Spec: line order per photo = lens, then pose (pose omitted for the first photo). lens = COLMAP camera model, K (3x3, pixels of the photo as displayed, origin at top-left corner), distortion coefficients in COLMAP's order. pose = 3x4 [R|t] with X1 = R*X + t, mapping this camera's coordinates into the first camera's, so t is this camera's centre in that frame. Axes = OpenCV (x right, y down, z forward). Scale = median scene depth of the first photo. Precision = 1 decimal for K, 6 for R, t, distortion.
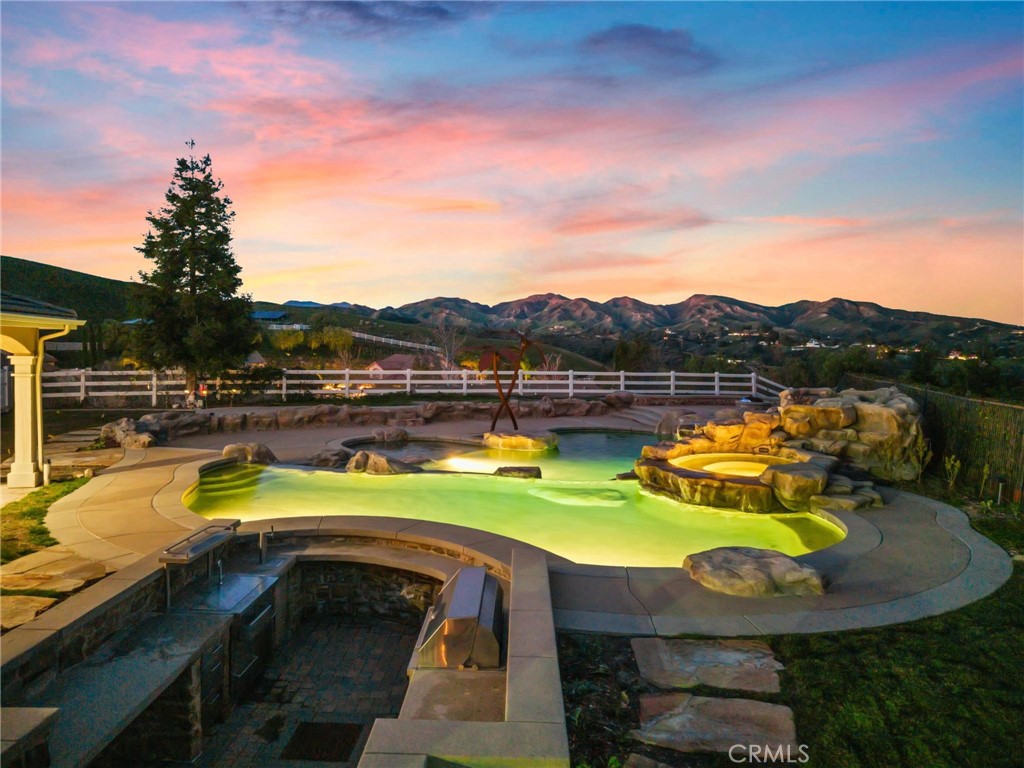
lens RADIAL K [[677.8, 0, 512.0], [0, 677.8, 384.0], [0, 0, 1]] dist [0.107658, -0.185701]
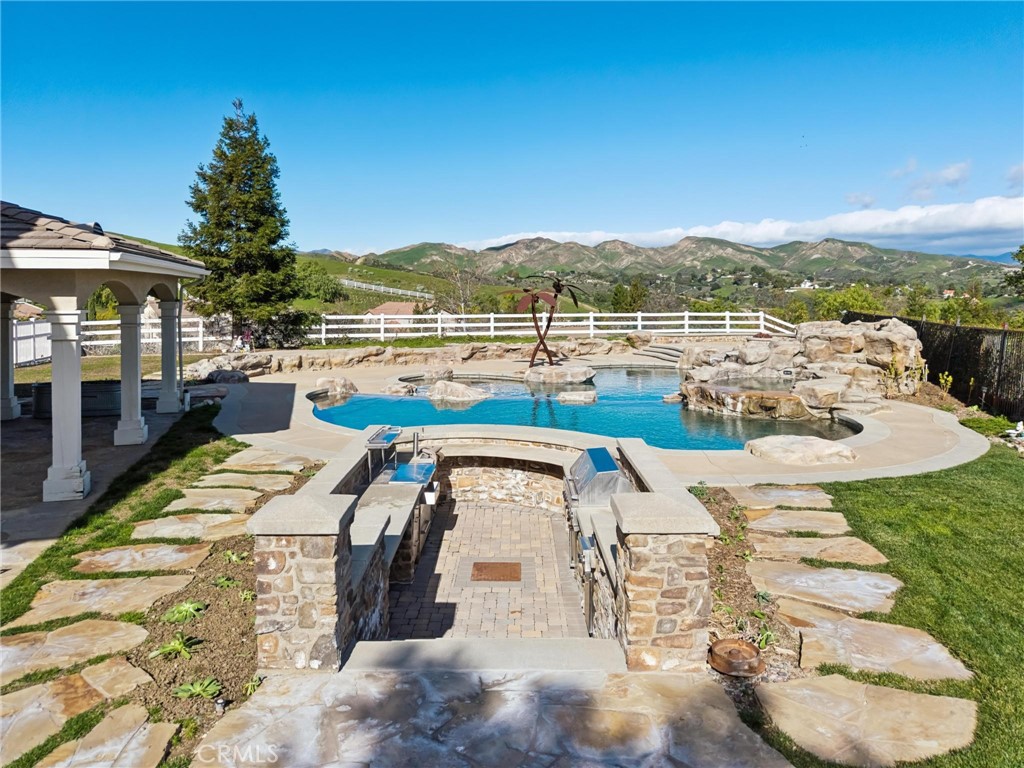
lens RADIAL K [[695.7, 0, 511.7], [0, 695.7, 342.9], [0, 0, 1]] dist [0.059866, -0.137574]
pose [[0.999761, -0.016972, 0.013799, -0.059385], [0.016736, 0.999715, 0.017039, 0.008674], [-0.014084, -0.016804, 0.999760, -0.092895]]
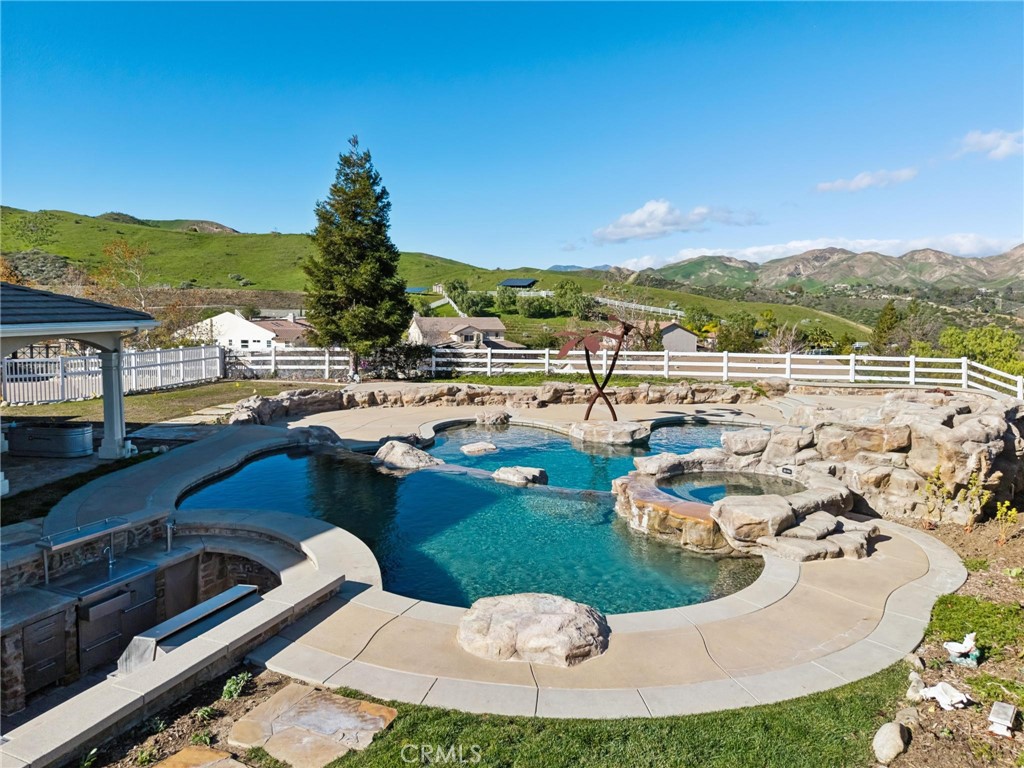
lens RADIAL K [[691.1, 0, 515.8], [0, 691.1, 377.1], [0, 0, 1]] dist [0.064116, -0.091622]
pose [[0.935896, 0.028904, -0.351089, 0.175742], [-0.014196, 0.998913, 0.044396, -0.026759], [0.351991, -0.036566, 0.935289, 0.038152]]
